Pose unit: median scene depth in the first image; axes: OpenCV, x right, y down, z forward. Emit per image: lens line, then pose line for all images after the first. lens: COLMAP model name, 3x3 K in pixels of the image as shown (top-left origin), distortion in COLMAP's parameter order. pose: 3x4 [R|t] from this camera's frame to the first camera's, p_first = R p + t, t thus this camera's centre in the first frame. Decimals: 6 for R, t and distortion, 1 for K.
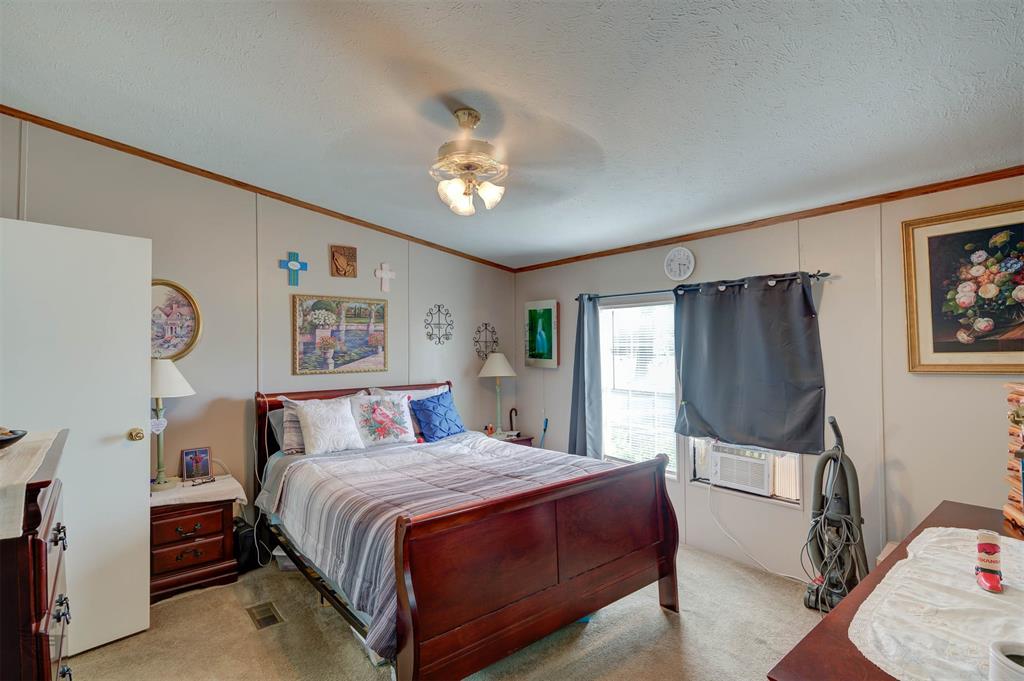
lens RADIAL K [[485.9, 0, 513.4], [0, 485.9, 342.6], [0, 0, 1]] dist [-0.006089, -0.000982]
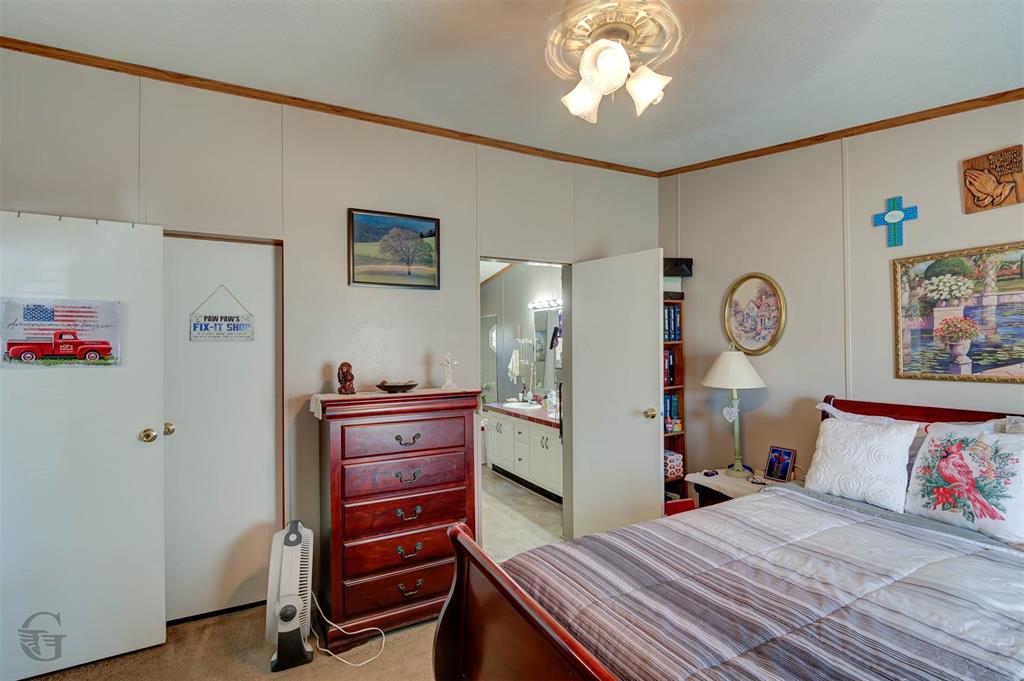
lens RADIAL K [[485.9, 0, 514.0], [0, 485.9, 342.6], [0, 0, 1]] dist [-0.006089, -0.000982]
pose [[-0.207707, 0.005283, -0.978177, 0.316612], [0.029210, 0.999573, -0.000804, 0.001960], [0.977755, -0.028740, -0.207773, 0.609371]]
